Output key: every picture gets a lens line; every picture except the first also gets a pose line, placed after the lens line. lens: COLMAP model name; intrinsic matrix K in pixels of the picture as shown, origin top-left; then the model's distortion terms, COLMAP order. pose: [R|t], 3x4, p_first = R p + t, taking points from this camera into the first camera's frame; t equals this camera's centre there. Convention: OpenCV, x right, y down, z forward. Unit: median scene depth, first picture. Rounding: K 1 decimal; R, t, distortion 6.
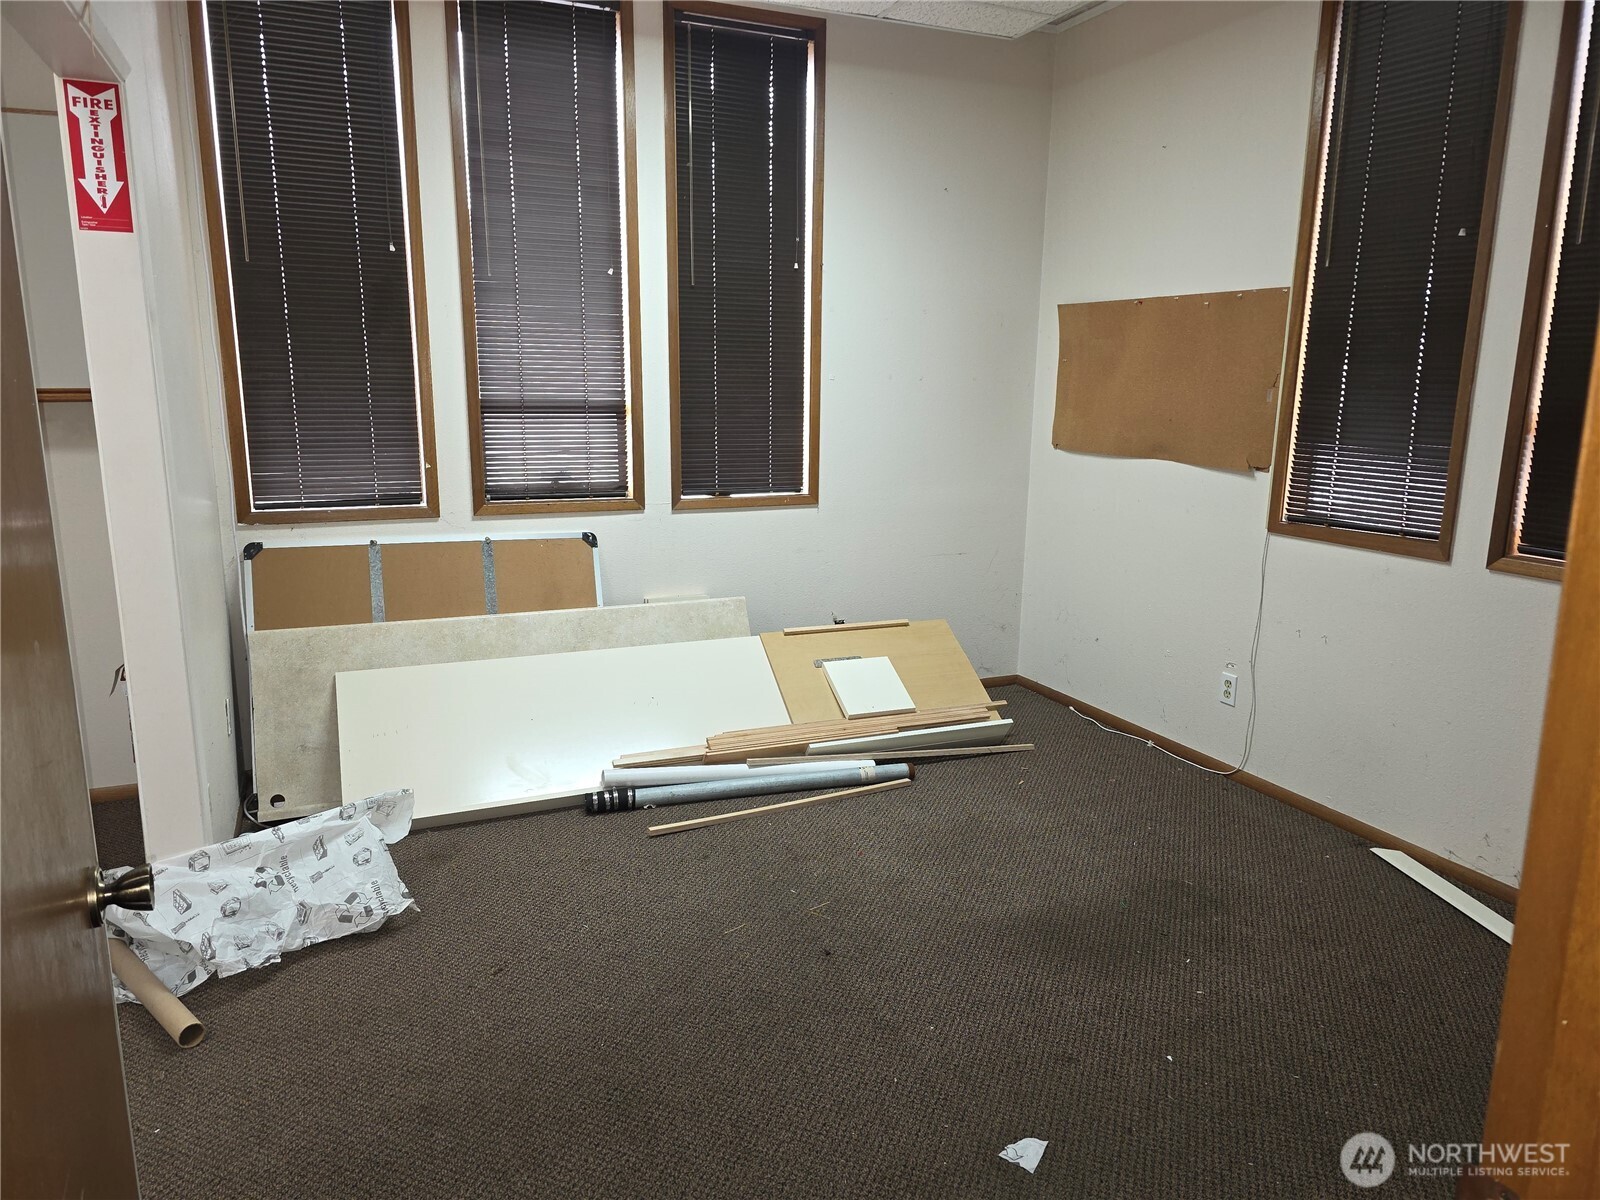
lens RADIAL K [[1074.5, 0, 778.4], [0, 1074.5, 602.2], [0, 0, 1]] dist [0.083249, -0.089933]
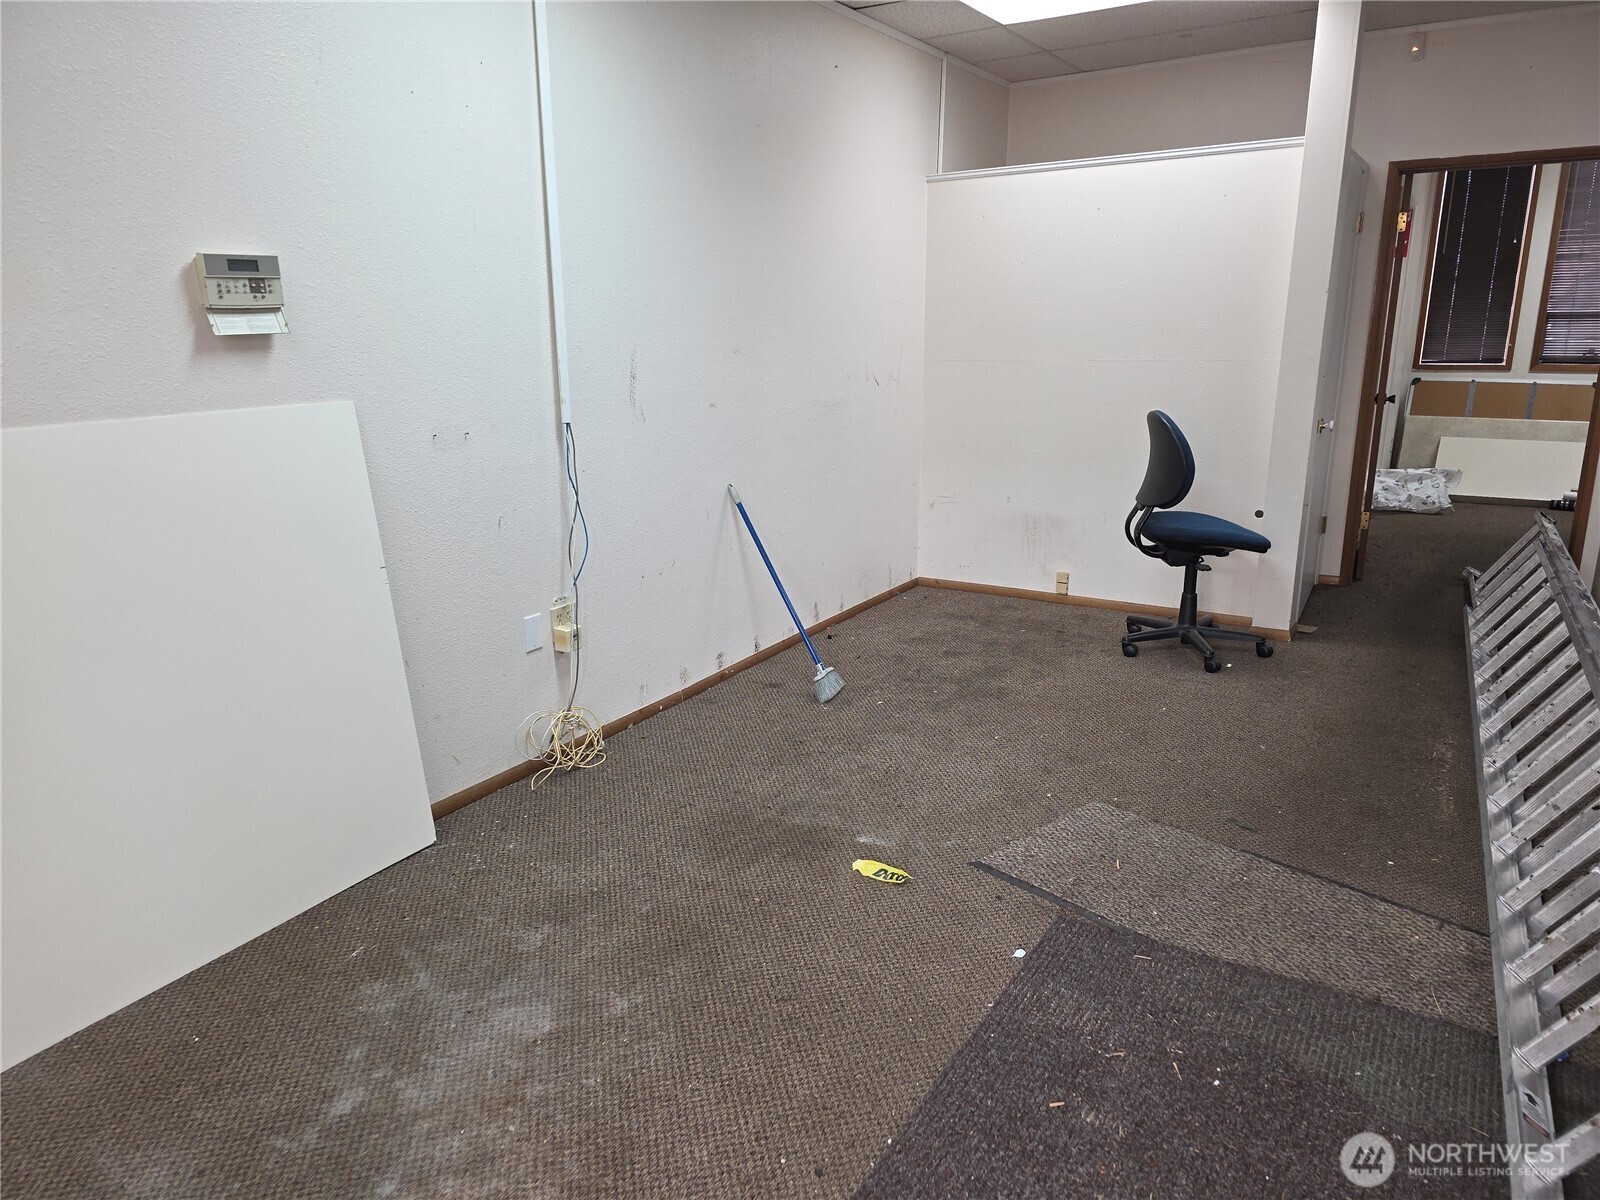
lens RADIAL K [[1074.5, 0, 778.4], [0, 1074.5, 602.2], [0, 0, 1]] dist [0.083249, -0.089933]
pose [[0.573506, 0.196777, -0.795217, 0.666938], [-0.143892, 0.979827, 0.138685, 0.279646], [0.806465, 0.034888, 0.590251, -1.415898]]
